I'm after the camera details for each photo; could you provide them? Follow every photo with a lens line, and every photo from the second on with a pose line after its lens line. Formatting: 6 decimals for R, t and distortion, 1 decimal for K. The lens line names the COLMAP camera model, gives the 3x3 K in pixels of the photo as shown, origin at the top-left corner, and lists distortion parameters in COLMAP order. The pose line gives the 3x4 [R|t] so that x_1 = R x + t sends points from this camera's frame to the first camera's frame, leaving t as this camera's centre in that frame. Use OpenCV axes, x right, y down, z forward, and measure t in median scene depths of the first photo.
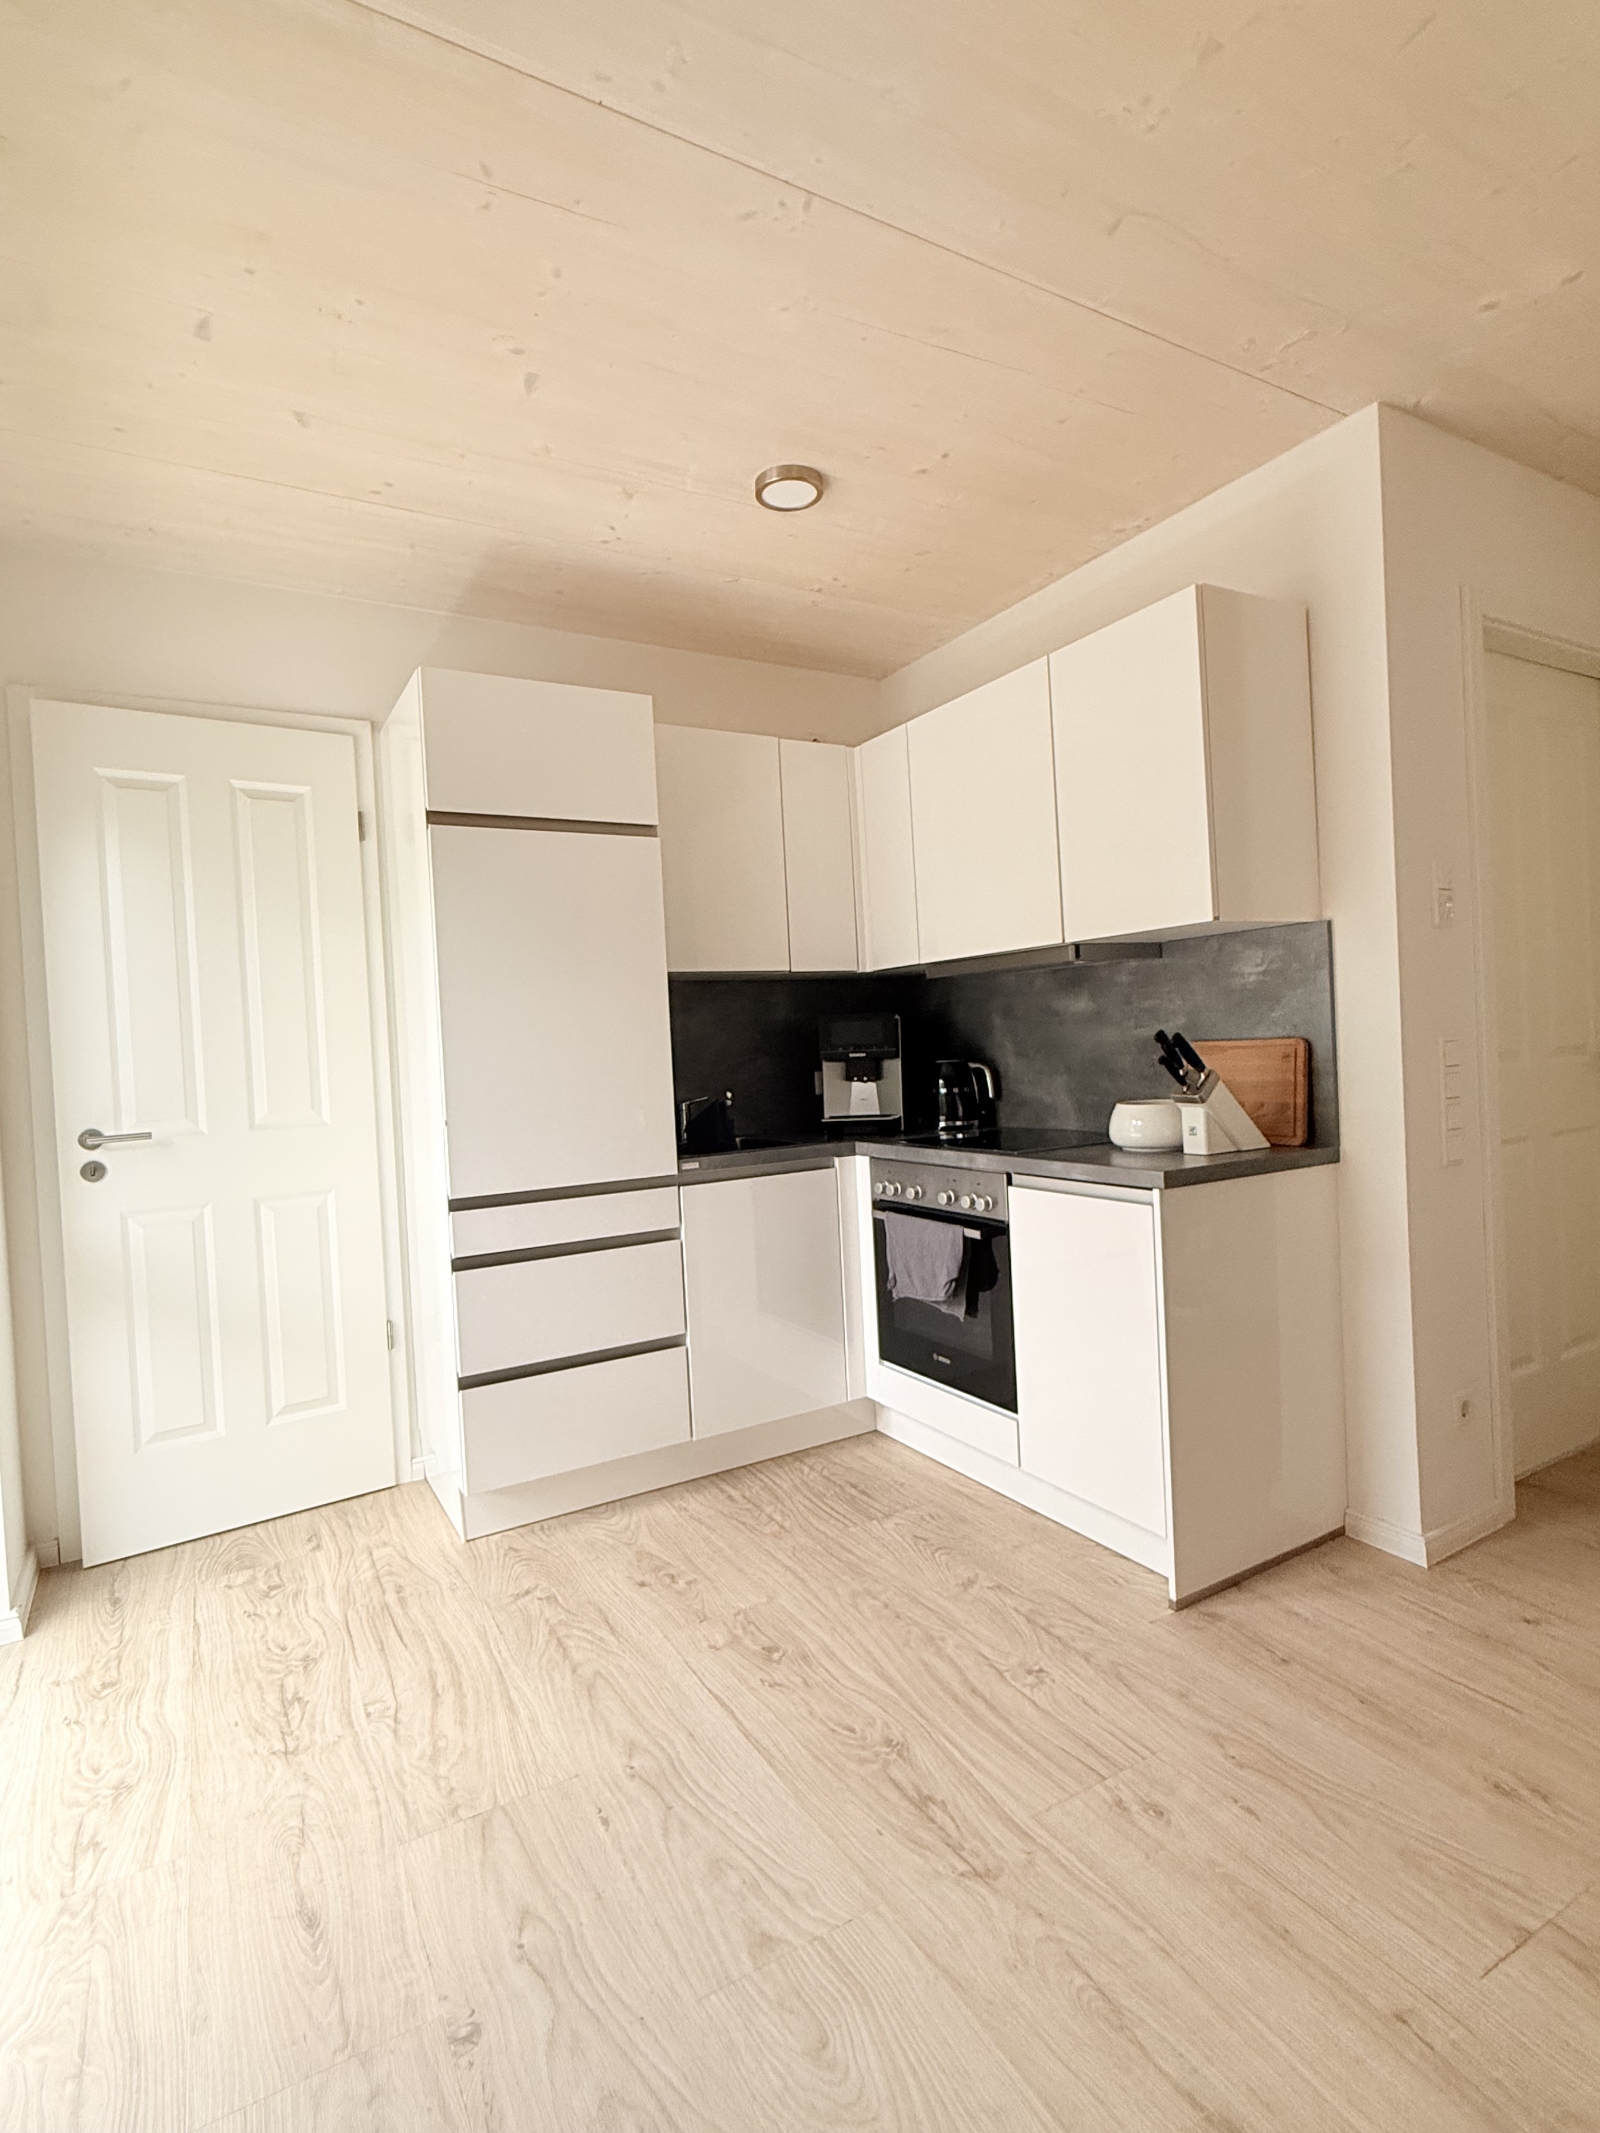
lens RADIAL K [[1054.8, 0, 802.7], [0, 1054.8, 1064.4], [0, 0, 1]] dist [0.018421, -0.000172]
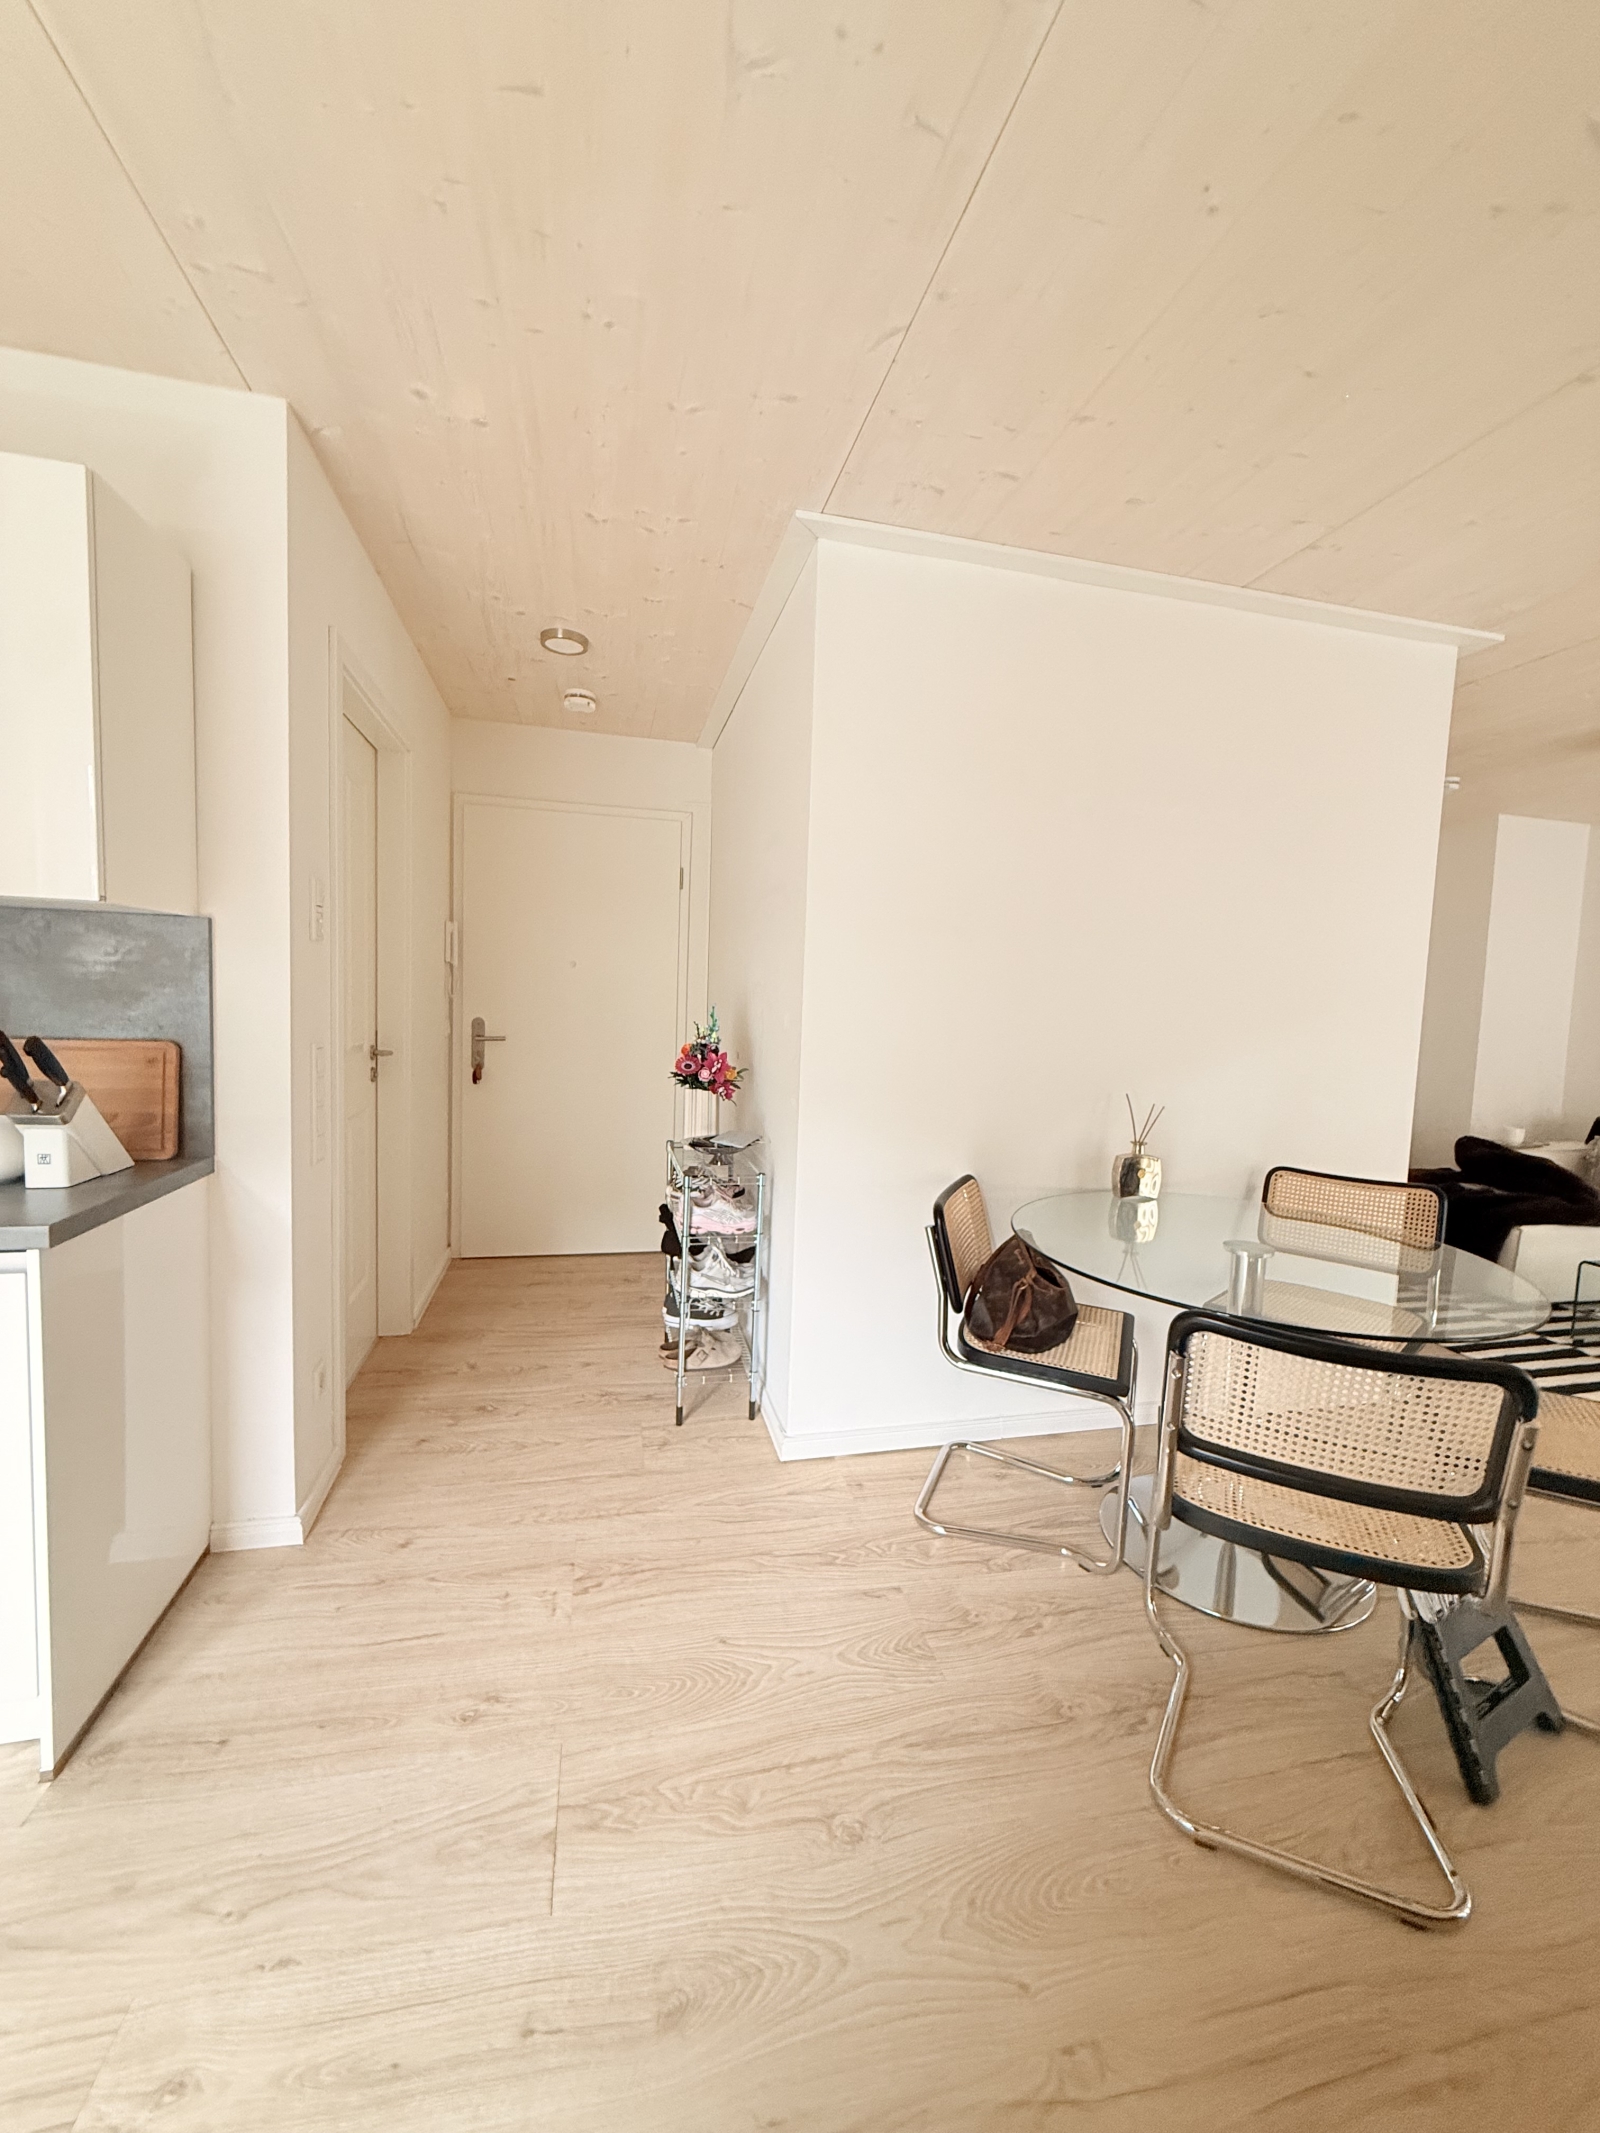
lens RADIAL K [[849.6, 0, 796.4], [0, 849.6, 1060.7], [0, 0, 1]] dist [-0.004348, 0.001180]
pose [[0.289619, -0.012332, 0.957063, -0.076794], [-0.027798, 0.999387, 0.021289, -0.041906], [-0.956738, -0.032771, 0.289099, 0.297517]]
